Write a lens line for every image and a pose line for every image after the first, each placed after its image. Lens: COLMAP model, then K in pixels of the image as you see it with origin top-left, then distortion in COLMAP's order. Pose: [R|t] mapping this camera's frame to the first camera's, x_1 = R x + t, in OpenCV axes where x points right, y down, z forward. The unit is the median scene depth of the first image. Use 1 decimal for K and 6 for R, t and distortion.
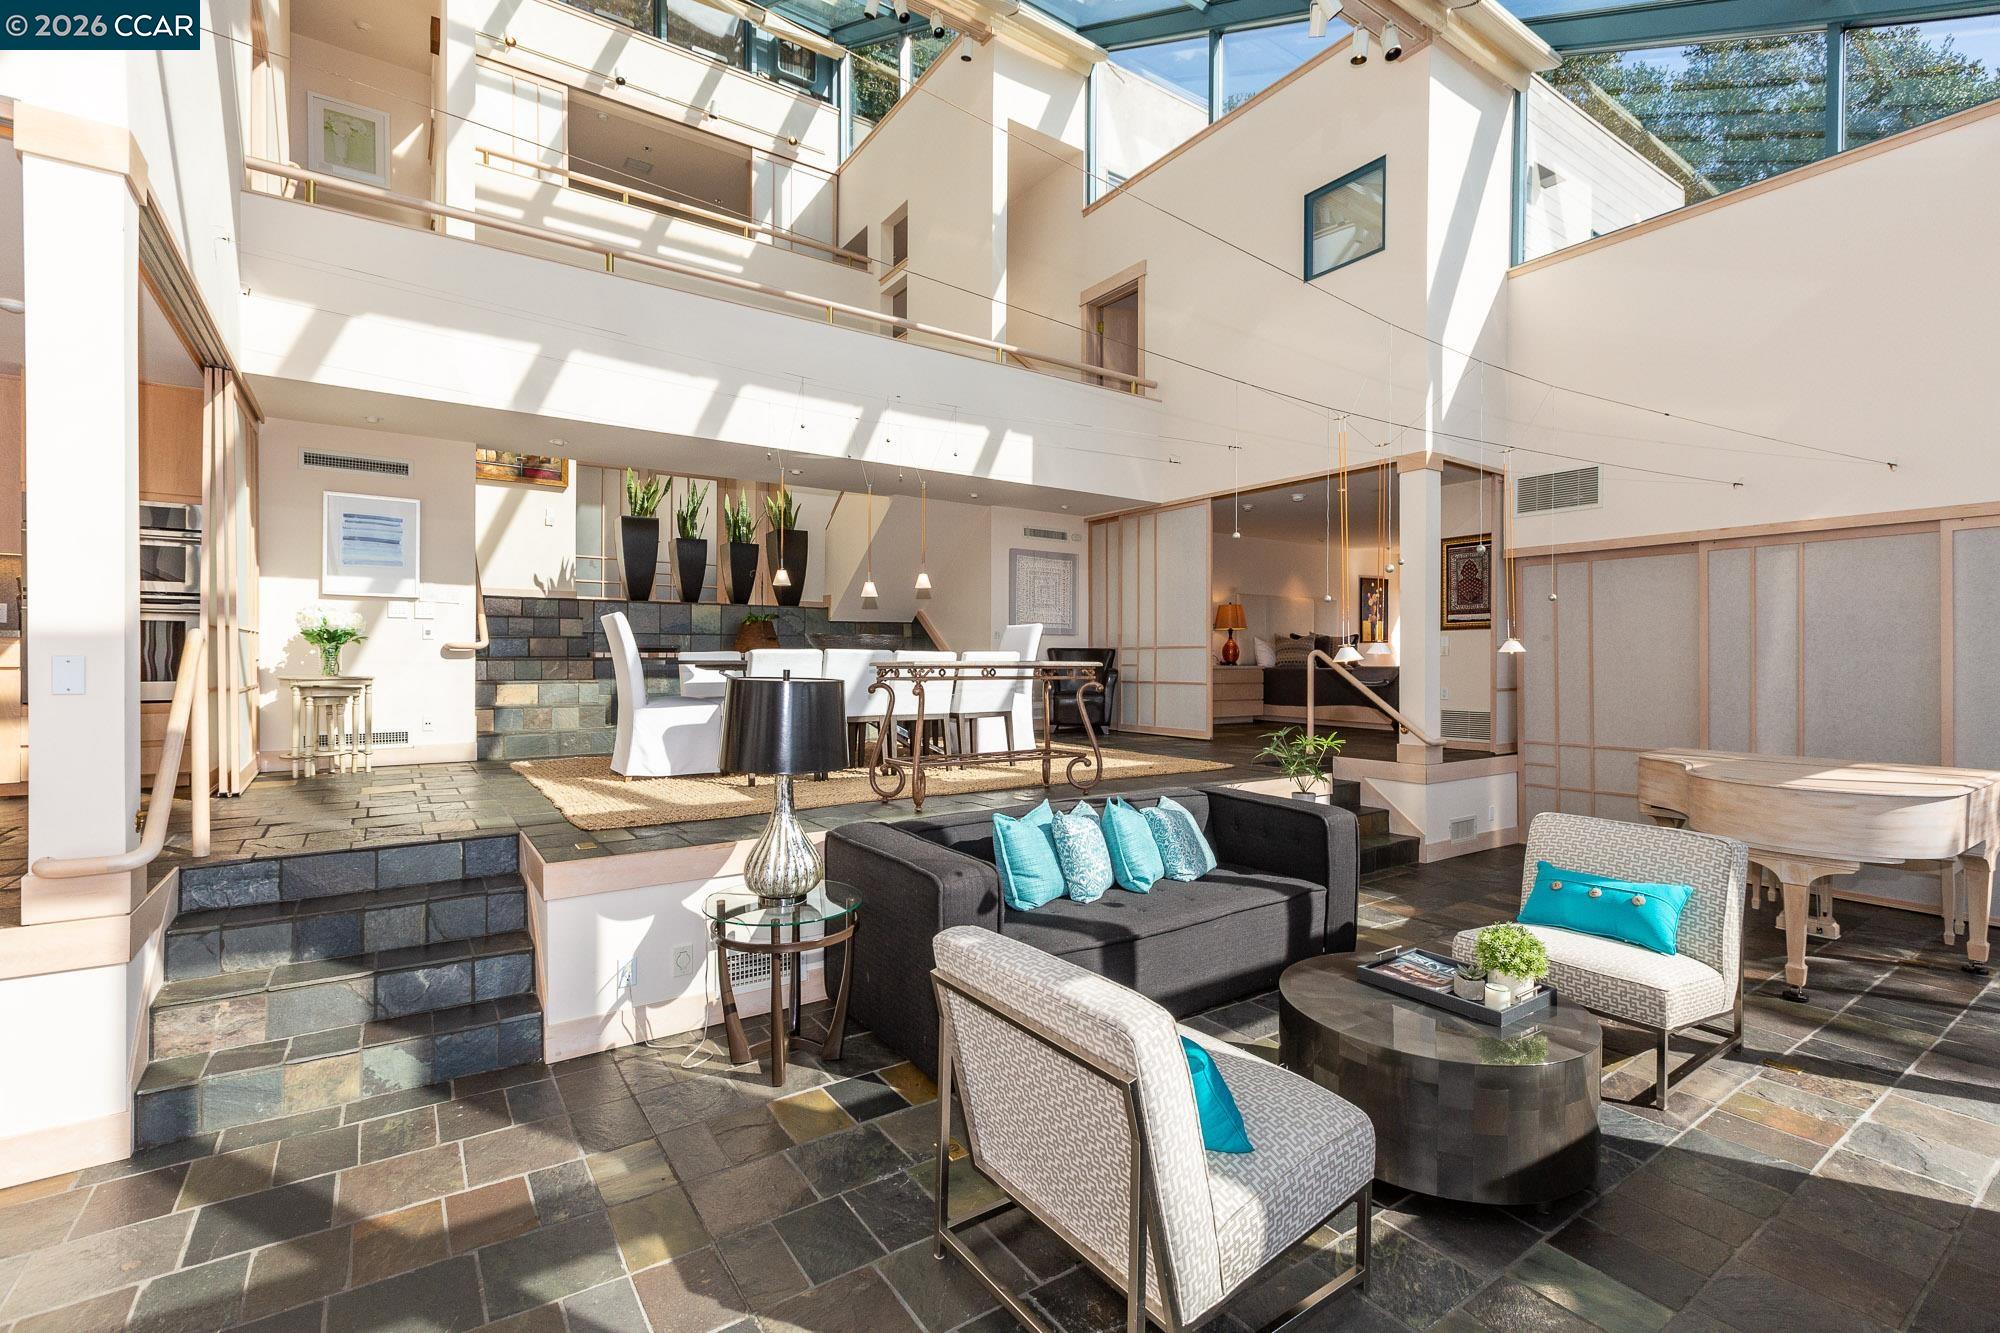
lens RADIAL K [[906.0, 0, 1010.5], [0, 906.0, 662.1], [0, 0, 1]] dist [-0.002028, -0.000313]
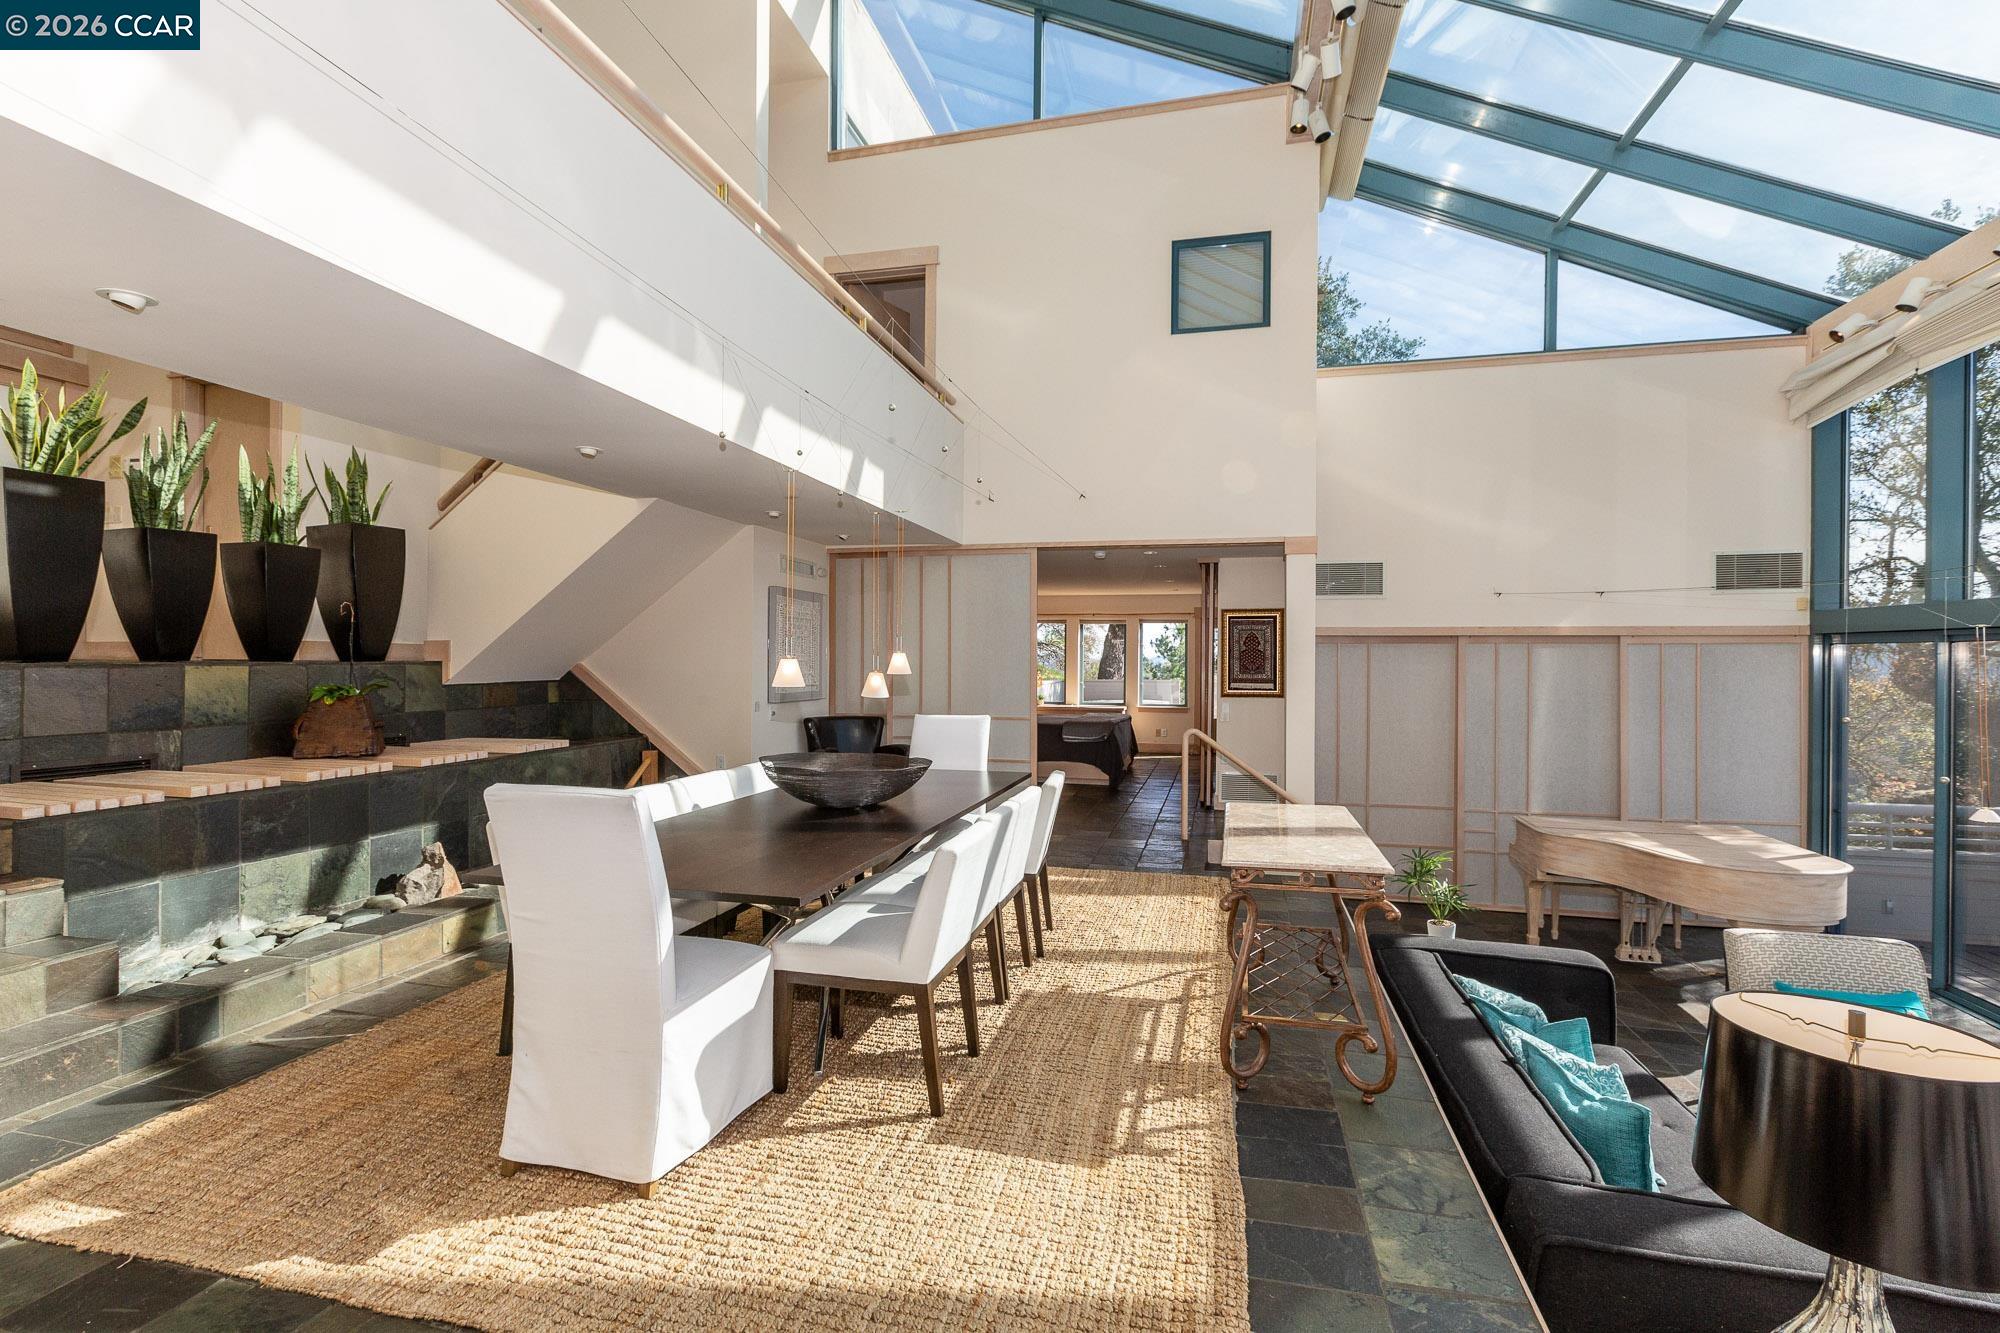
lens RADIAL K [[906.0, 0, 1006.3], [0, 906.0, 661.0], [0, 0, 1]] dist [-0.002028, -0.000313]
pose [[0.747348, -0.001124, 0.664432, -0.526083], [-0.002643, 0.999986, 0.004665, -0.106596], [-0.664428, -0.005242, 0.747334, 0.510731]]
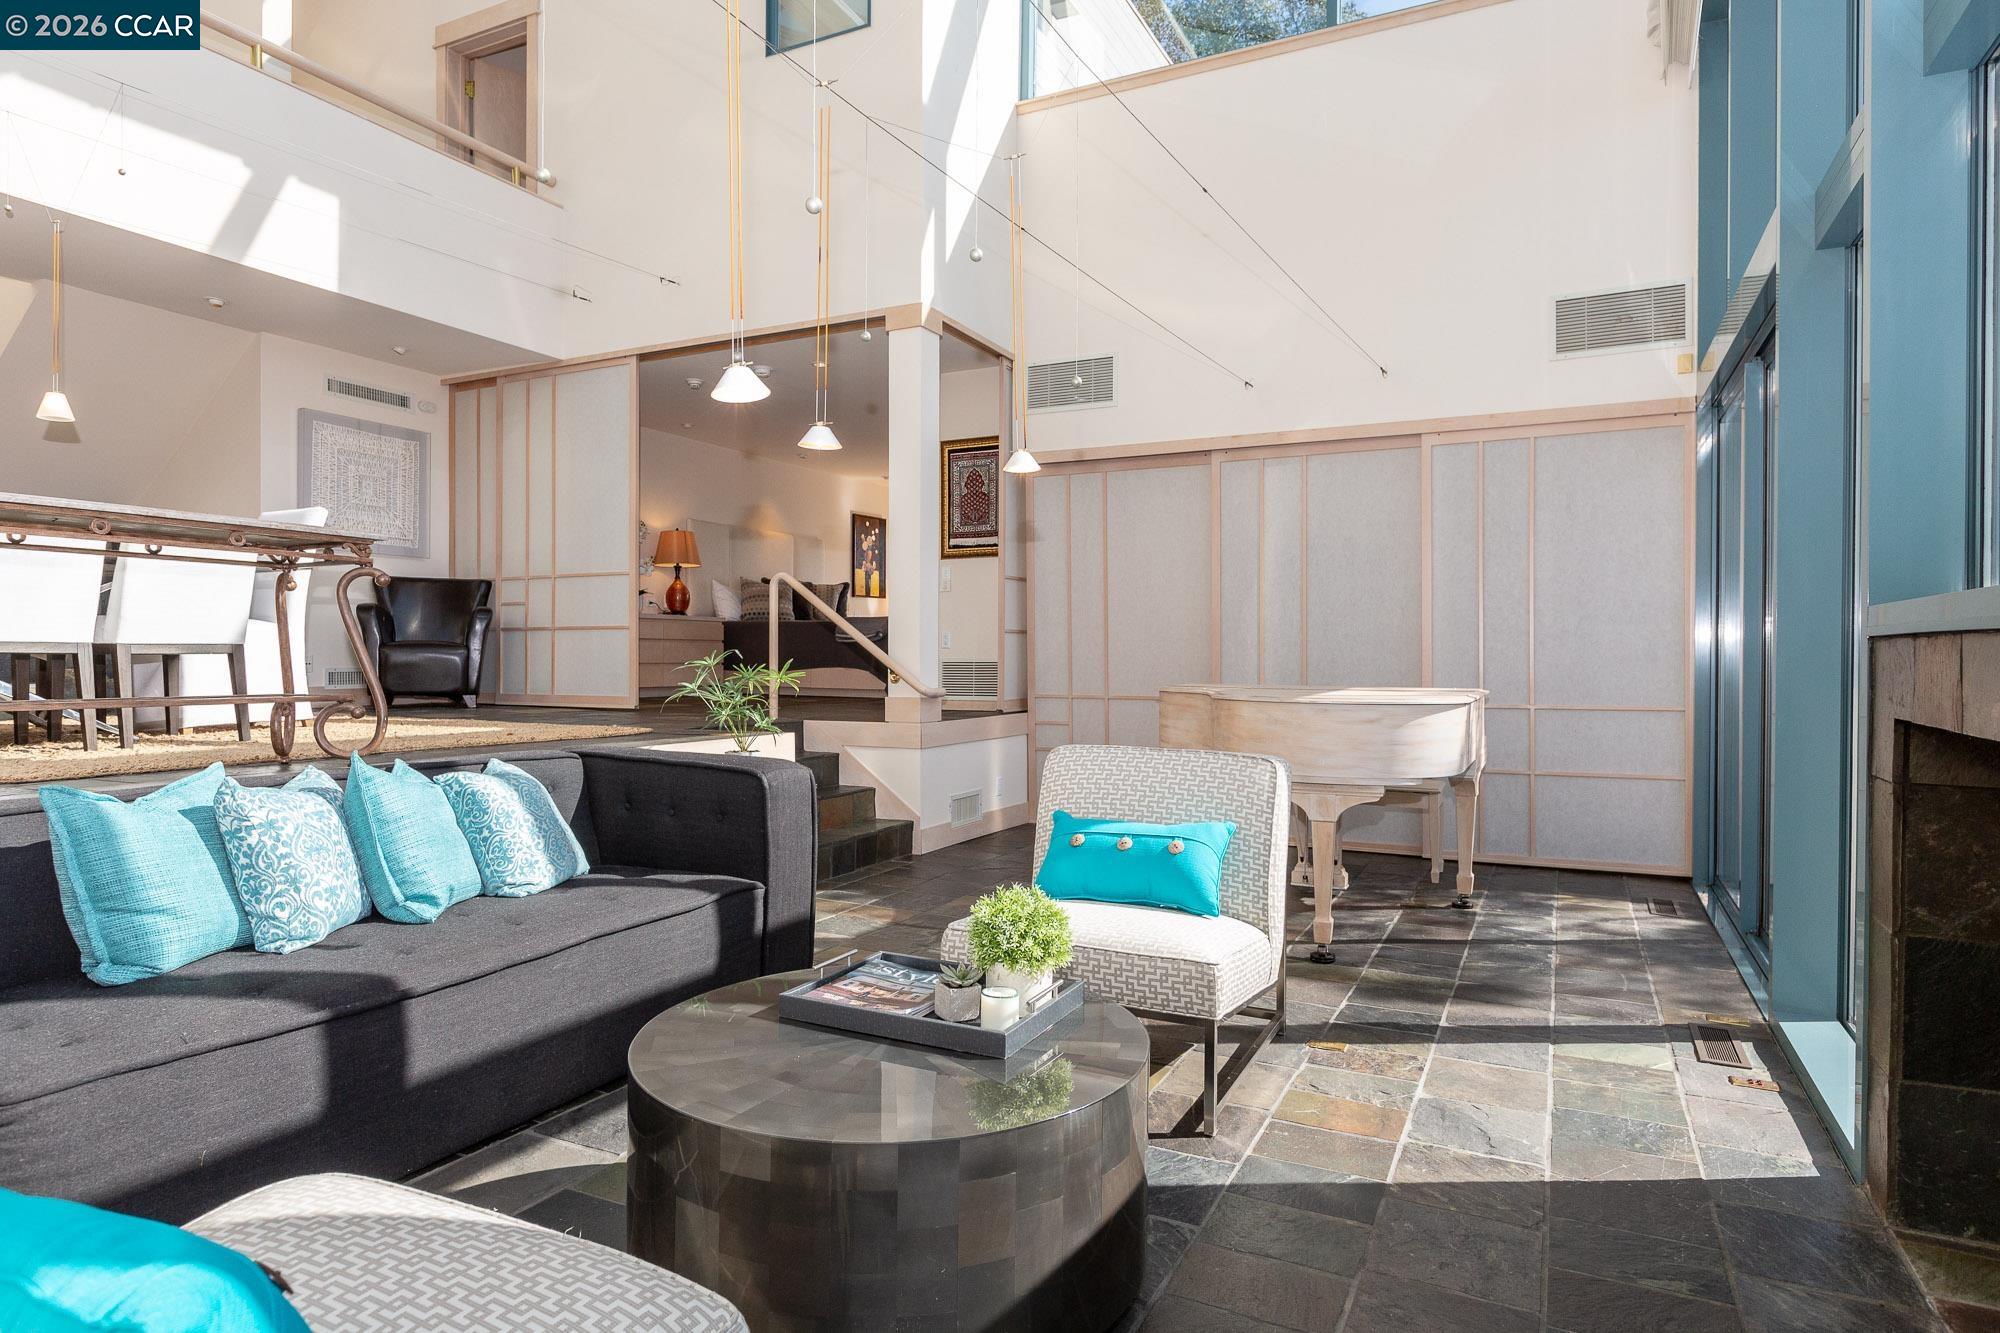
lens RADIAL K [[1127.5, 0, 1026.2], [0, 1127.5, 653.0], [0, 0, 1]] dist [-0.009808, 0.001430]
pose [[0.872796, -0.000095, 0.488085, 0.087440], [0.001008, 0.999998, -0.001608, 0.062601], [-0.488083, 0.001895, 0.872795, 0.157380]]
